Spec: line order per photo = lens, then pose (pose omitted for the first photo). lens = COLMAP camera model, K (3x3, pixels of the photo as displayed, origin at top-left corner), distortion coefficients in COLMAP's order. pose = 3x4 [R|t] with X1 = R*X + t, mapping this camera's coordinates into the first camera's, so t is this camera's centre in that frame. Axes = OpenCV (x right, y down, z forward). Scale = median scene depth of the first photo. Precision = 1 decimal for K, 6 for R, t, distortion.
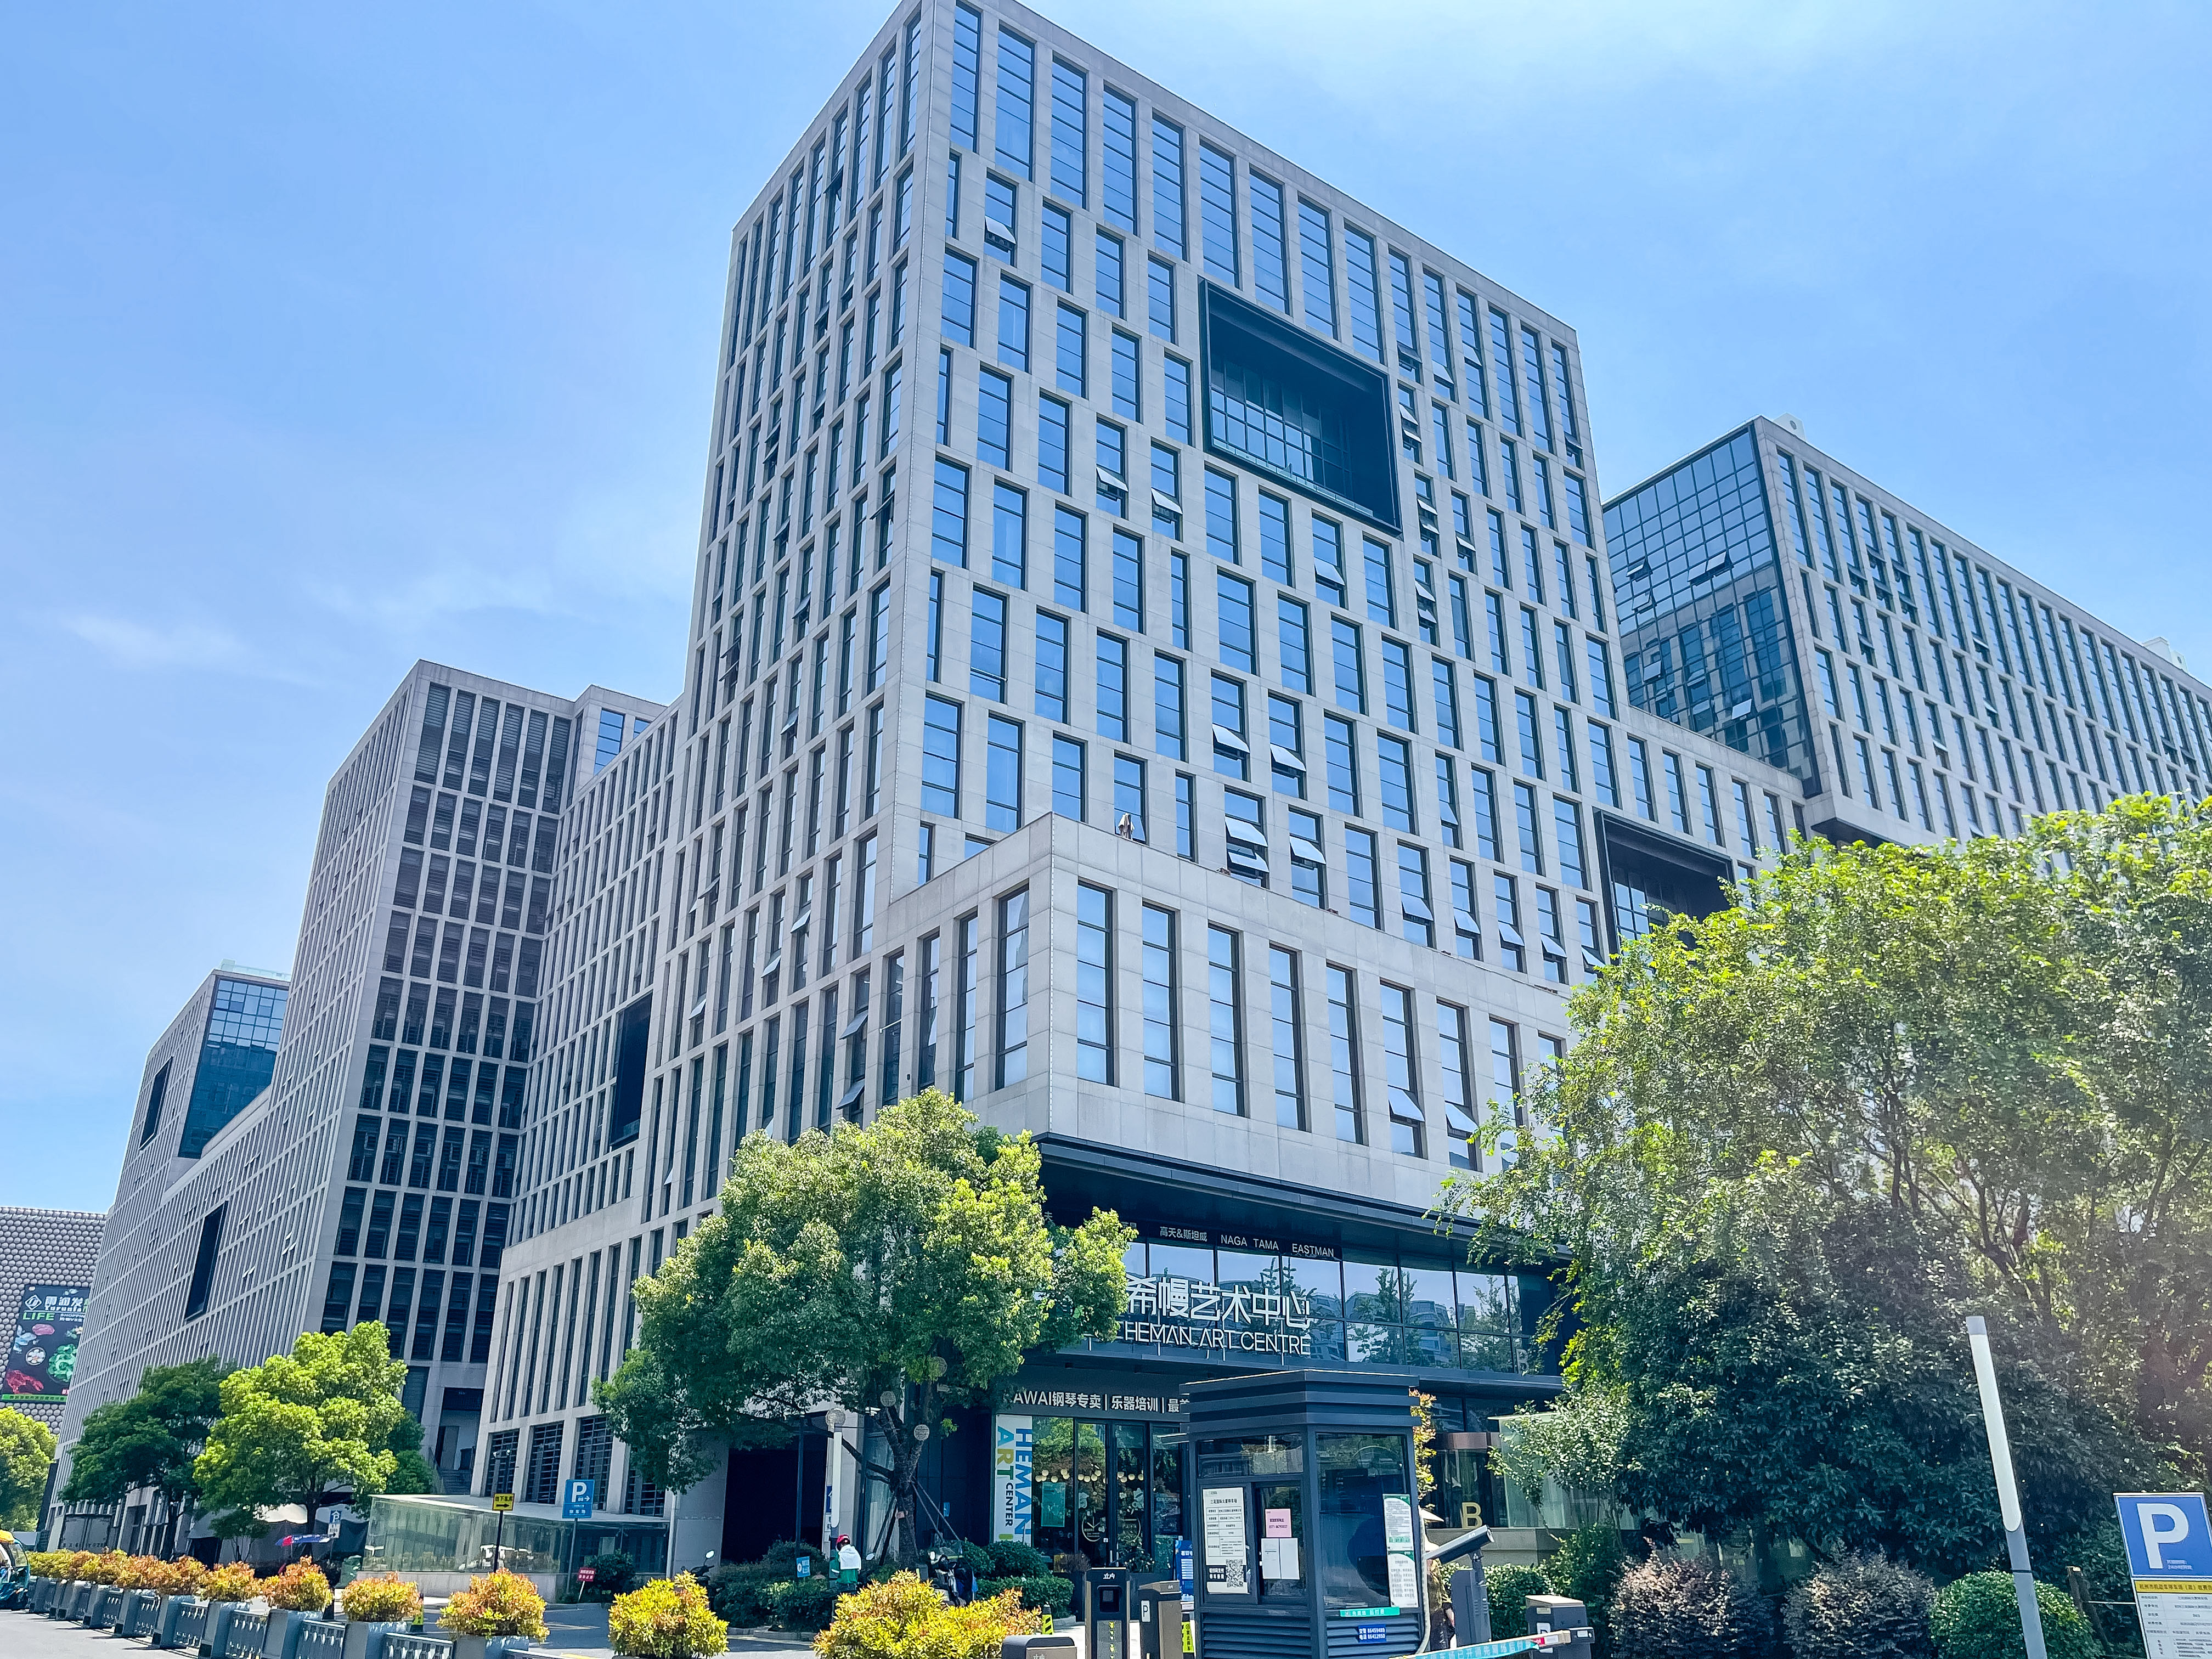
lens RADIAL K [[1690.7, 0, 1112.0], [0, 1690.7, 812.1], [0, 0, 1]] dist [-0.034379, 0.051789]
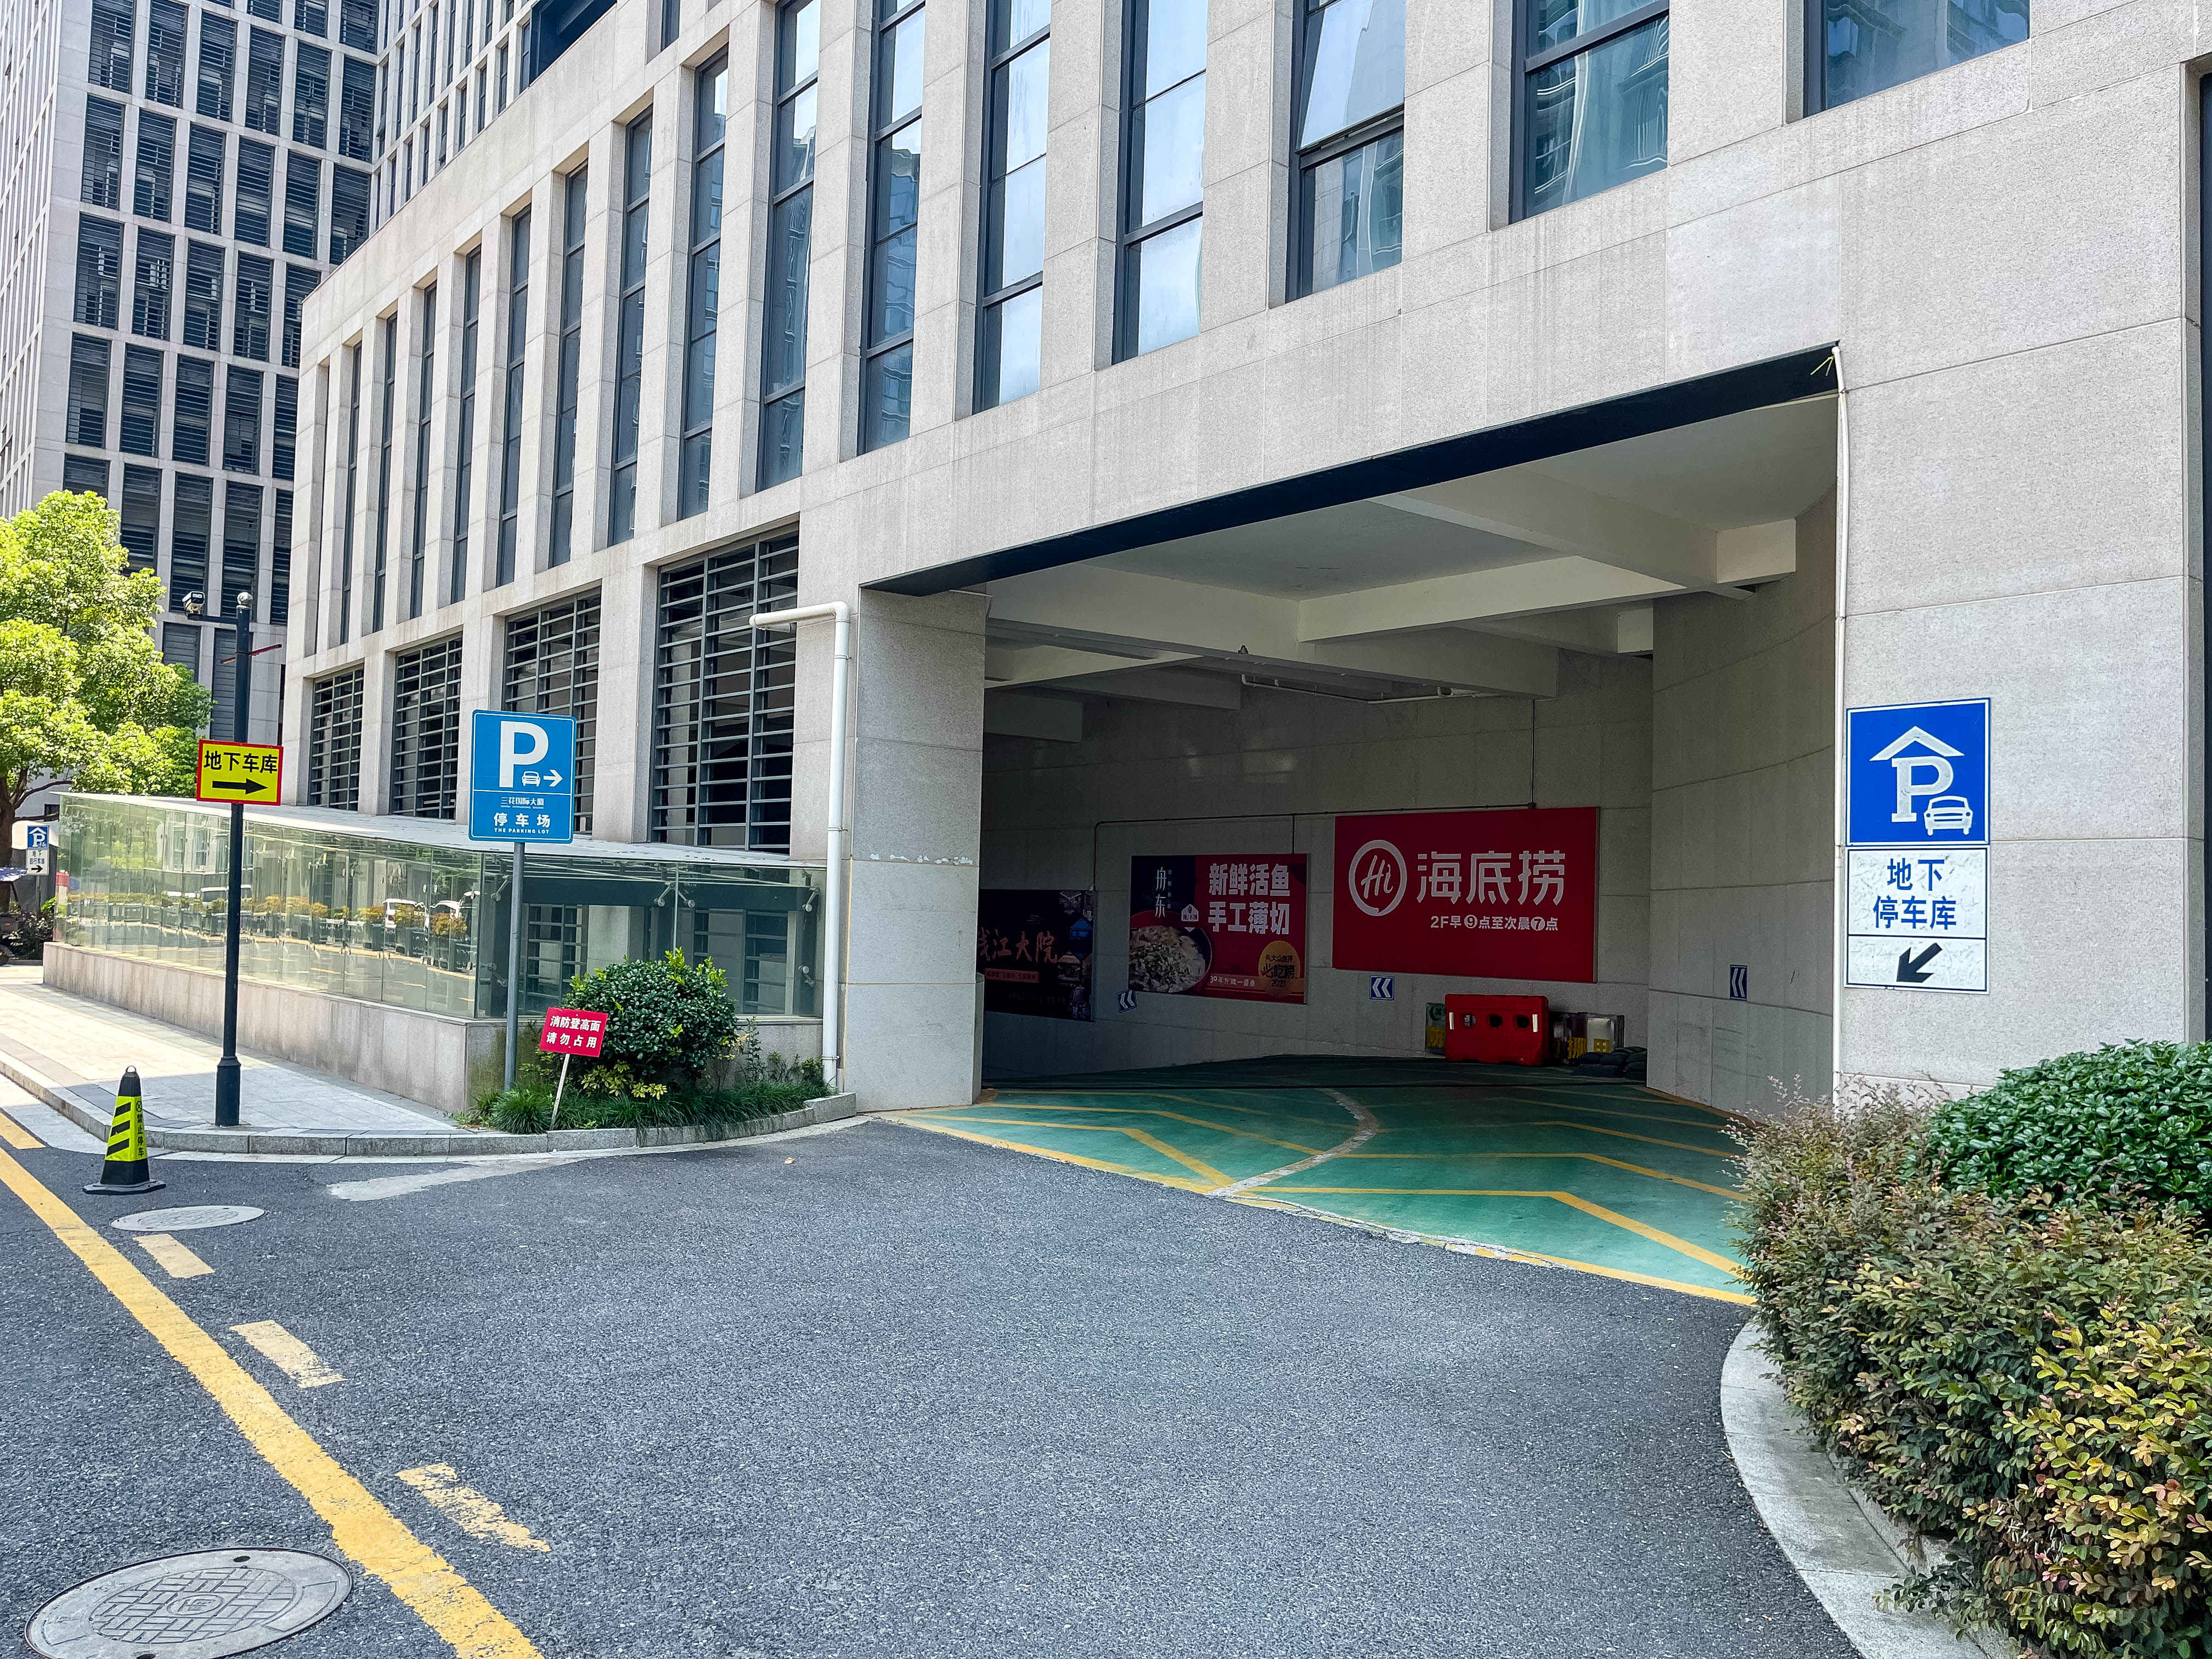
lens RADIAL K [[1690.7, 0, 1116.0], [0, 1690.7, 838.1], [0, 0, 1]] dist [-0.034379, 0.051789]
pose [[0.996732, 0.044720, 0.067272, -0.148199], [-0.065860, 0.932087, 0.356197, 0.194219], [-0.046774, -0.359464, 0.931986, 0.455289]]
